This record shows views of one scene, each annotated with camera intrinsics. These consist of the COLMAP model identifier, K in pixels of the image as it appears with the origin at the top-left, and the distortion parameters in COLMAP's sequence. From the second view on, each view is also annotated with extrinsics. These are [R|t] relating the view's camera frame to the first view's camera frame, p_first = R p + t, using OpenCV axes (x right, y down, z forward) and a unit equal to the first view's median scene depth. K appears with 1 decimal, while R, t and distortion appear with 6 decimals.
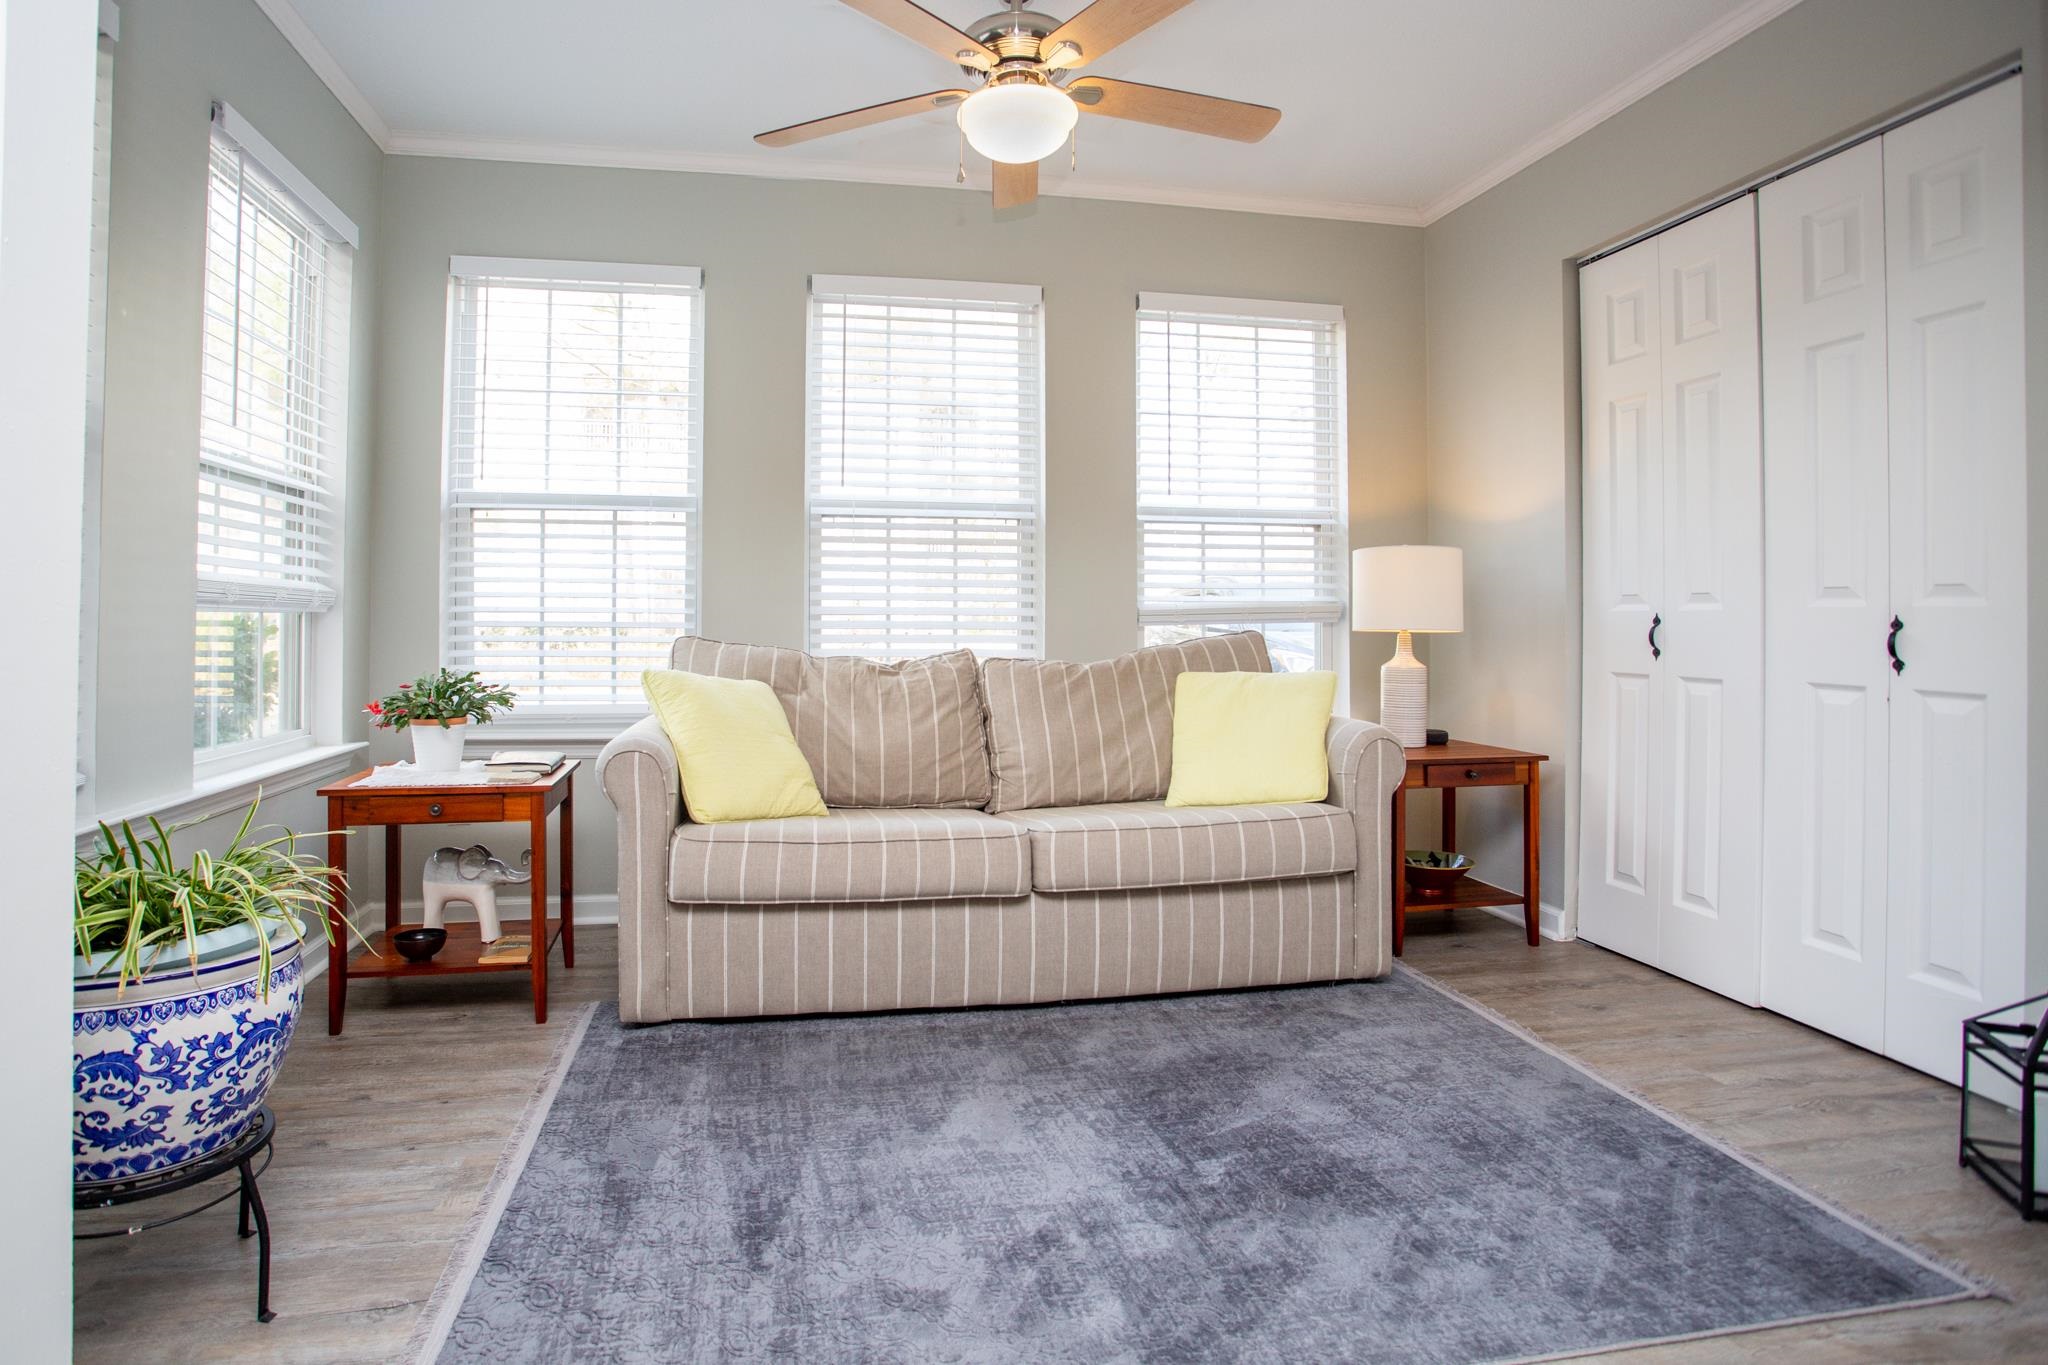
lens RADIAL K [[1047.2, 0, 948.1], [0, 1047.2, 616.1], [0, 0, 1]] dist [-0.055768, 0.022643]
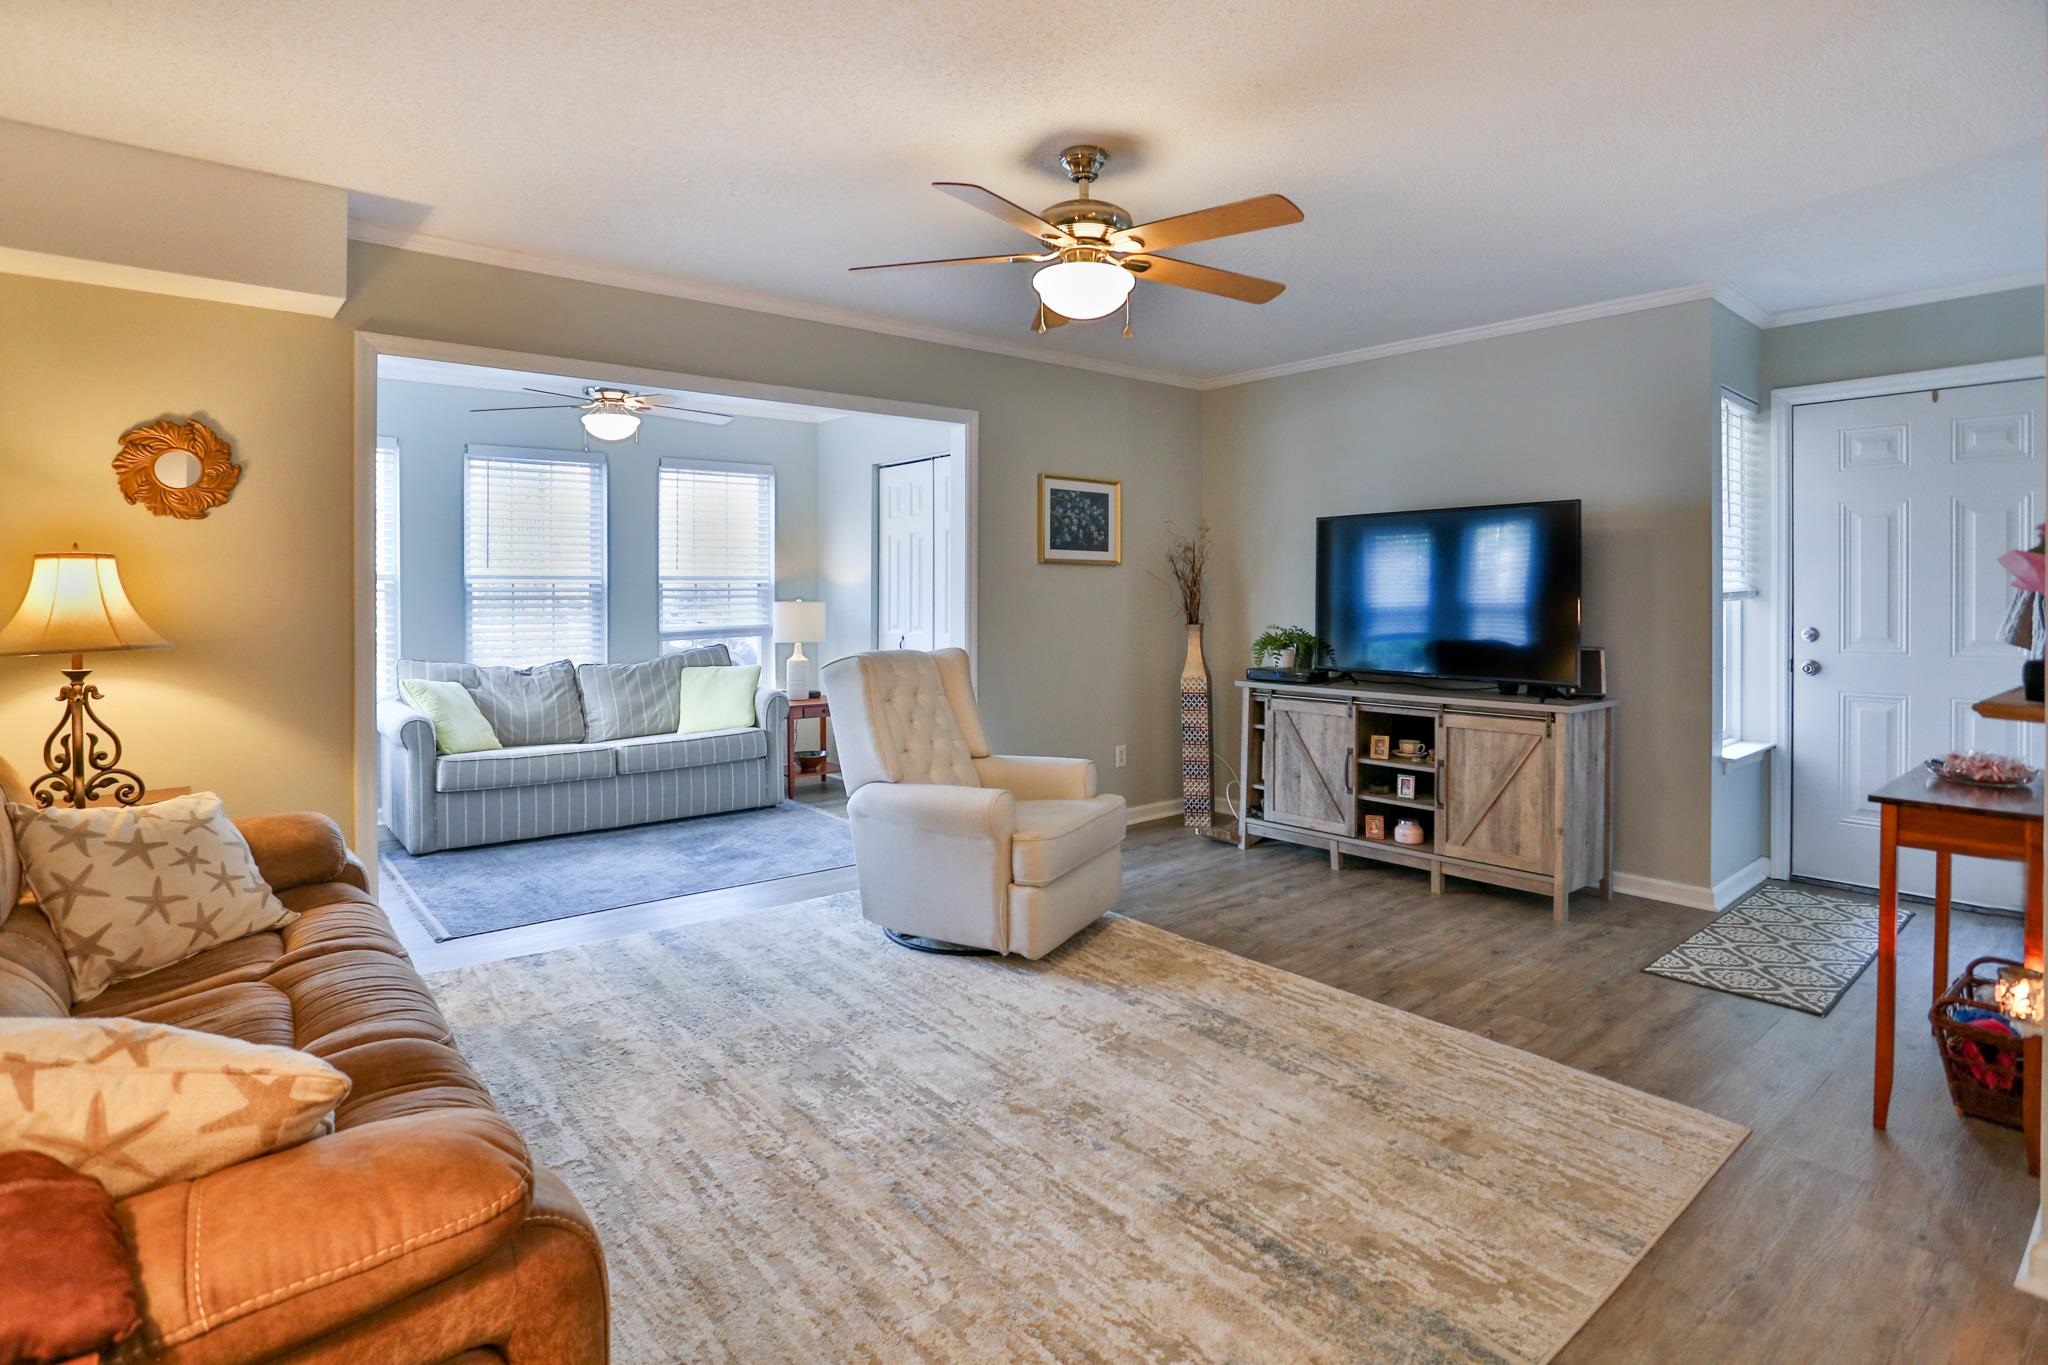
lens RADIAL K [[1047.2, 0, 1022.8], [0, 1047.2, 583.8], [0, 0, 1]] dist [-0.055768, 0.022643]
pose [[0.855018, 0.001695, 0.518595, -0.256581], [-0.001896, 0.999998, -0.000142, -0.108182], [-0.518594, -0.000861, 0.855020, -1.036547]]
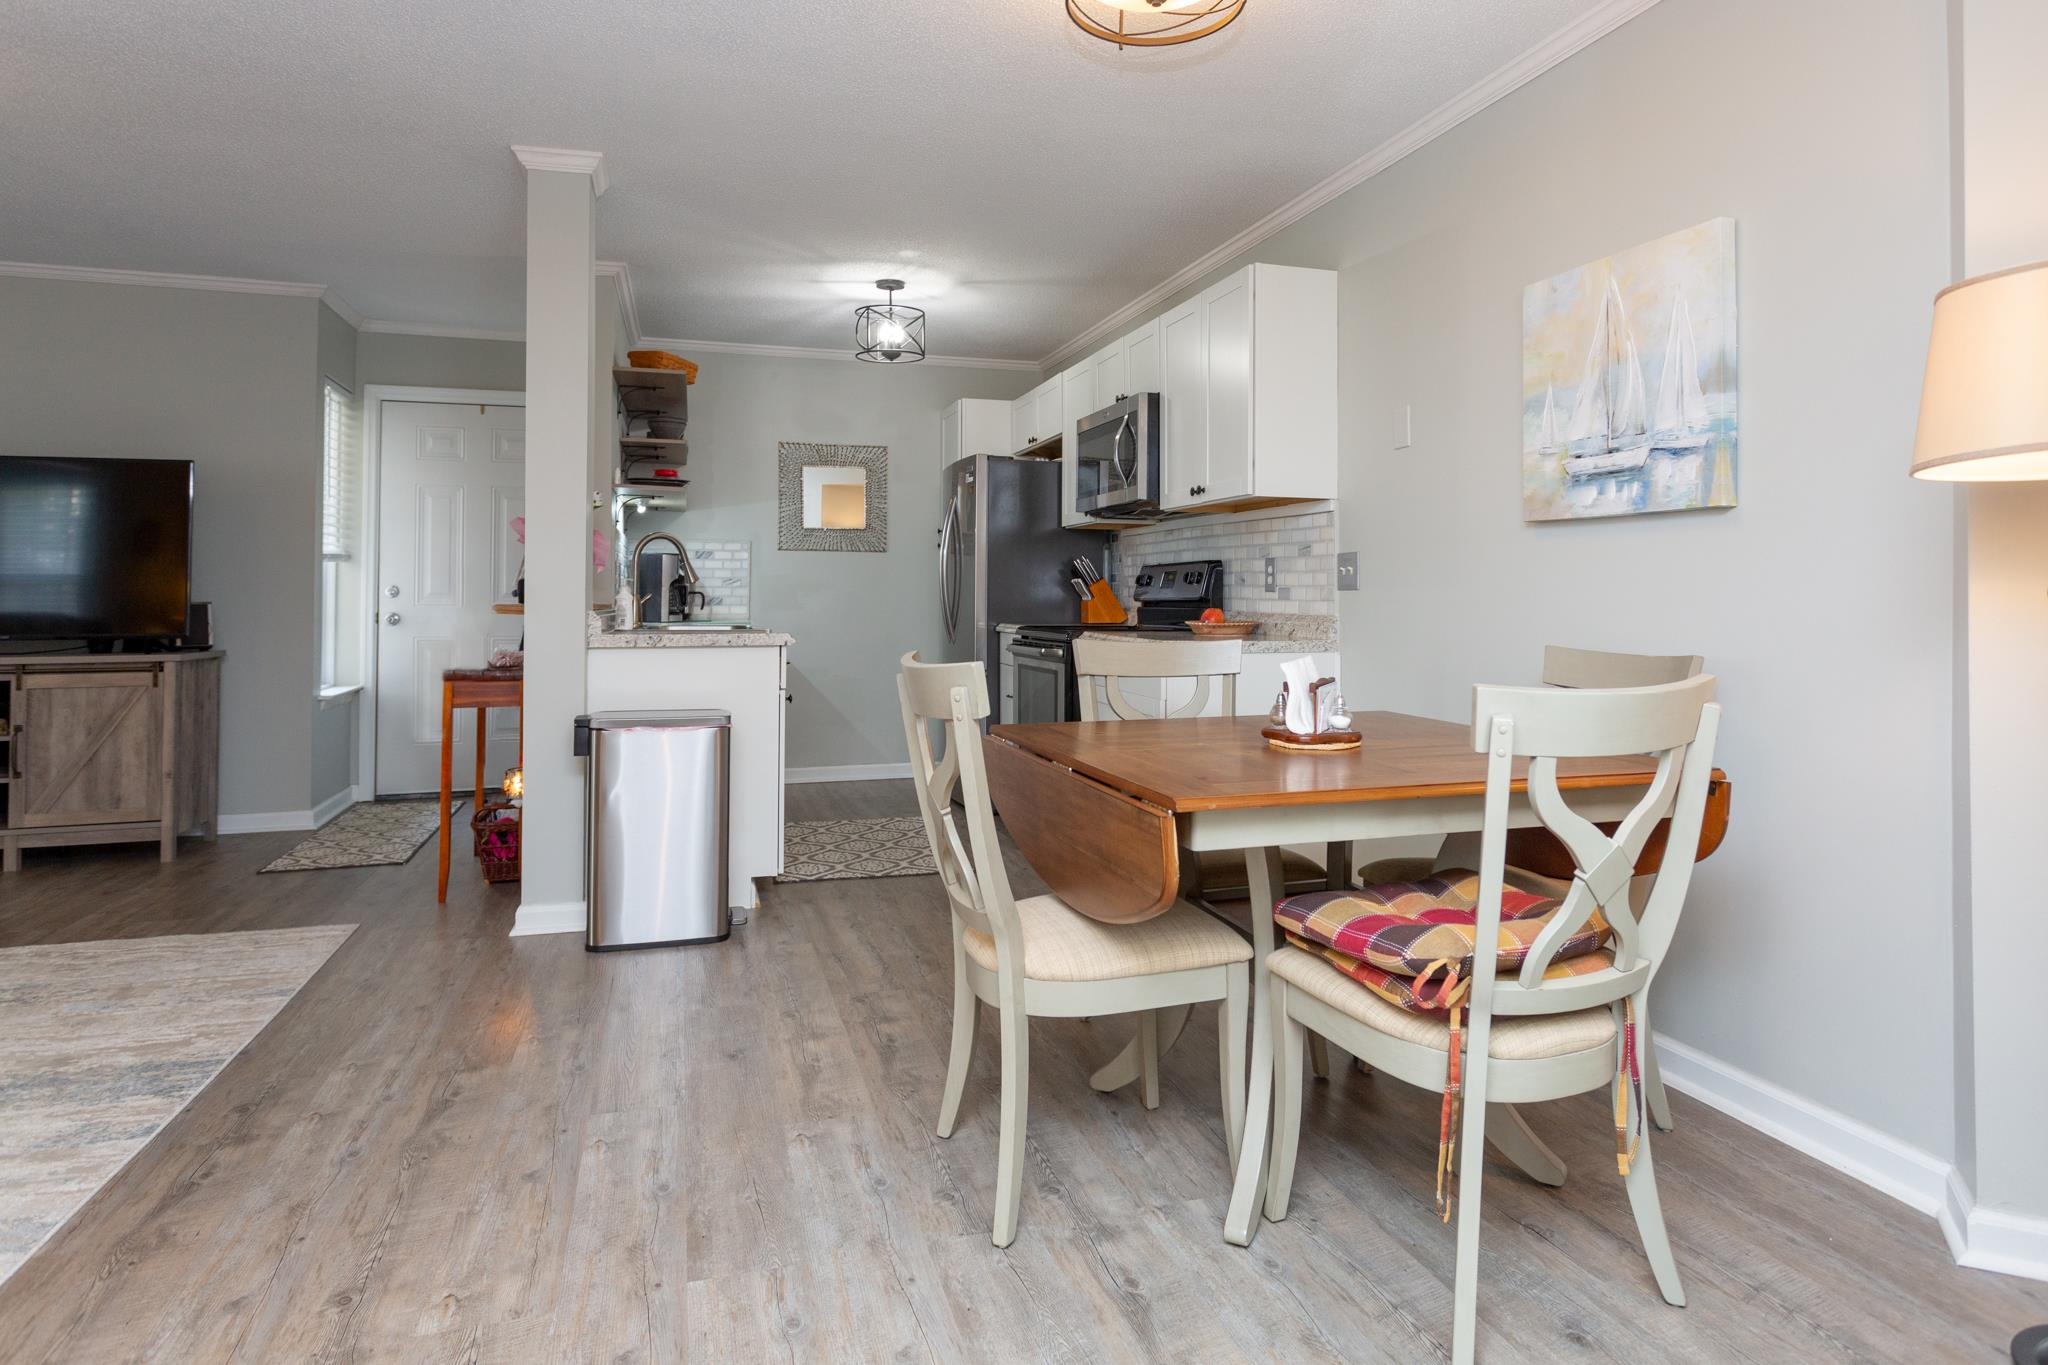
lens RADIAL K [[1212.7, 0, 1063.1], [0, 1212.7, 564.3], [0, 0, 1]] dist [0.015704, -0.001975]
pose [[-0.145136, 0.018091, 0.989246, -0.772602], [-0.004367, 0.999811, -0.018925, -0.050724], [-0.989402, -0.007067, -0.145030, -1.208734]]
